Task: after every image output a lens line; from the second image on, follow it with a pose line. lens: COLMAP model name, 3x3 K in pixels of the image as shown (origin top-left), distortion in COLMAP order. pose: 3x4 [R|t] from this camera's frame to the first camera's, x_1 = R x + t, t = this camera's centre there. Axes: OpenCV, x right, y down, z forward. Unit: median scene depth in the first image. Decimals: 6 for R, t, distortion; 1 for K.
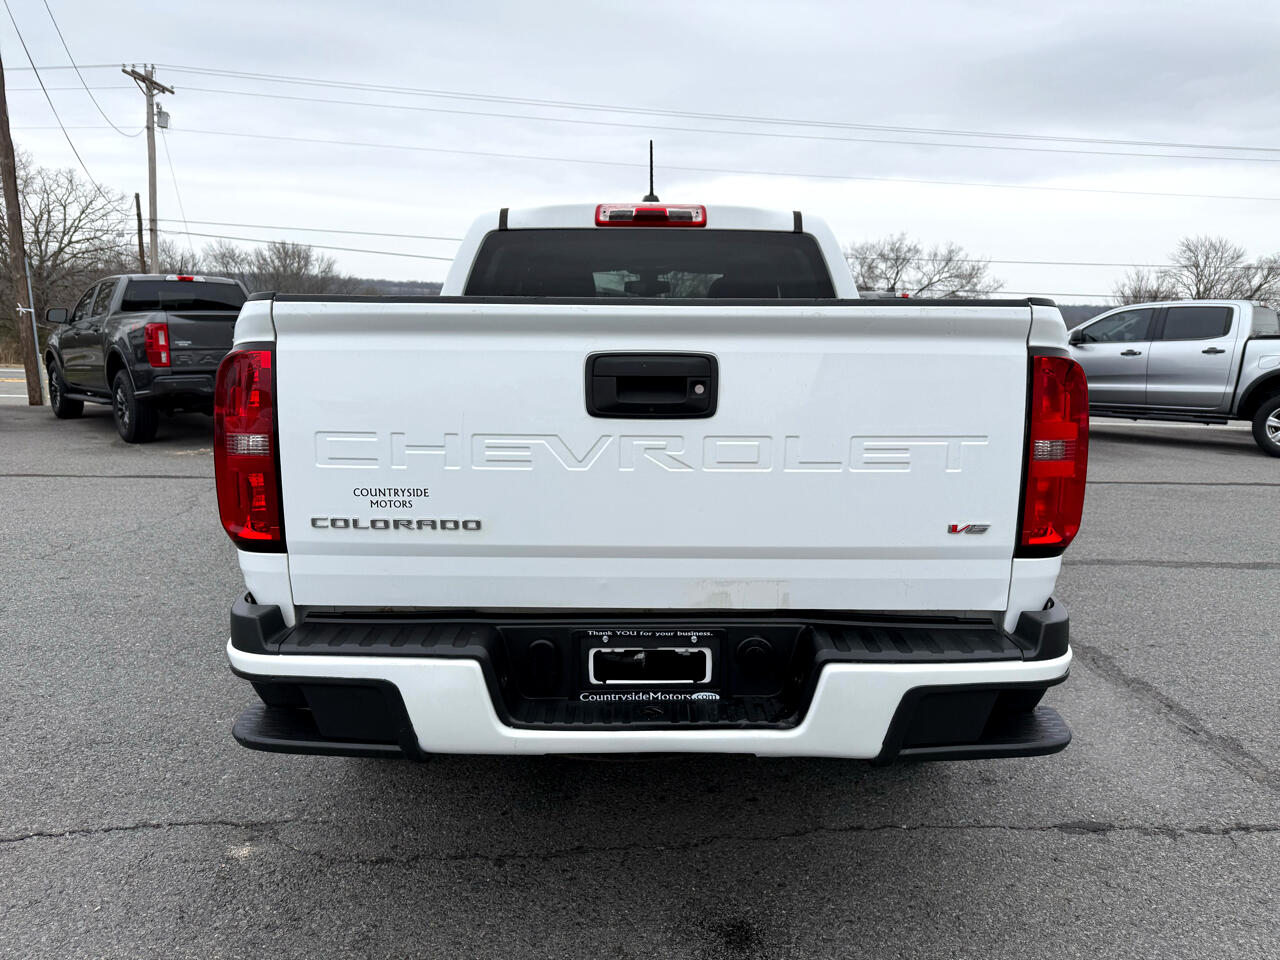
lens RADIAL K [[909.9, 0, 643.4], [0, 909.9, 481.2], [0, 0, 1]] dist [0.067719, -0.089228]
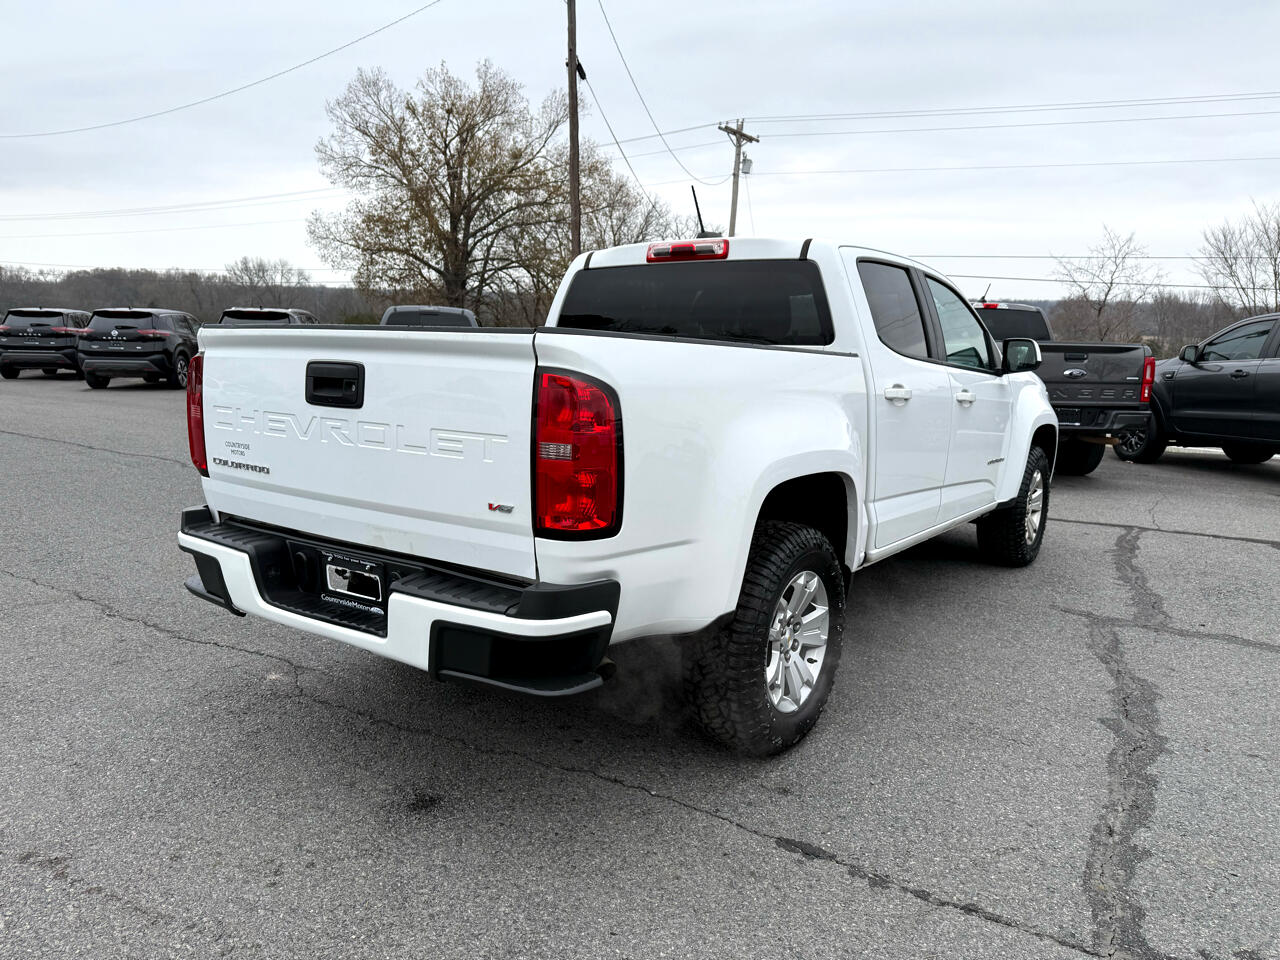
lens RADIAL K [[916.5, 0, 648.9], [0, 916.5, 472.2], [0, 0, 1]] dist [0.079837, -0.091651]
pose [[0.813914, 0.088548, -0.574197, 1.171652], [-0.106247, 0.994336, 0.002734, -0.020734], [0.571187, 0.058782, 0.818712, 0.072539]]
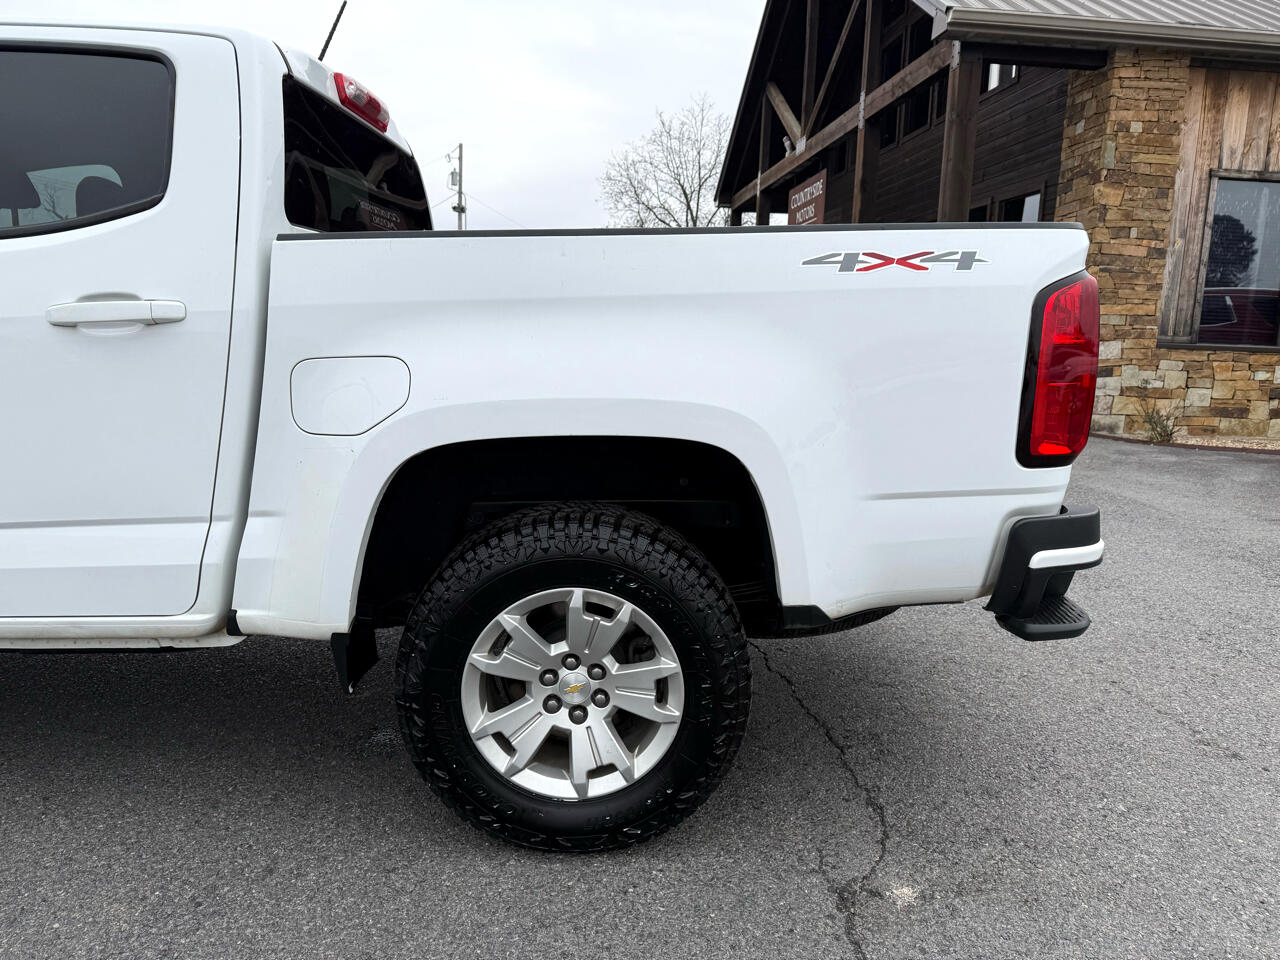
lens RADIAL K [[900.4, 0, 657.6], [0, 900.4, 485.5], [0, 0, 1]] dist [0.047069, -0.060173]
pose [[-0.021321, -0.201226, 0.979313, -1.415622], [0.148655, 0.968009, 0.202140, -0.180089], [-0.988659, 0.149890, 0.009274, 1.425991]]
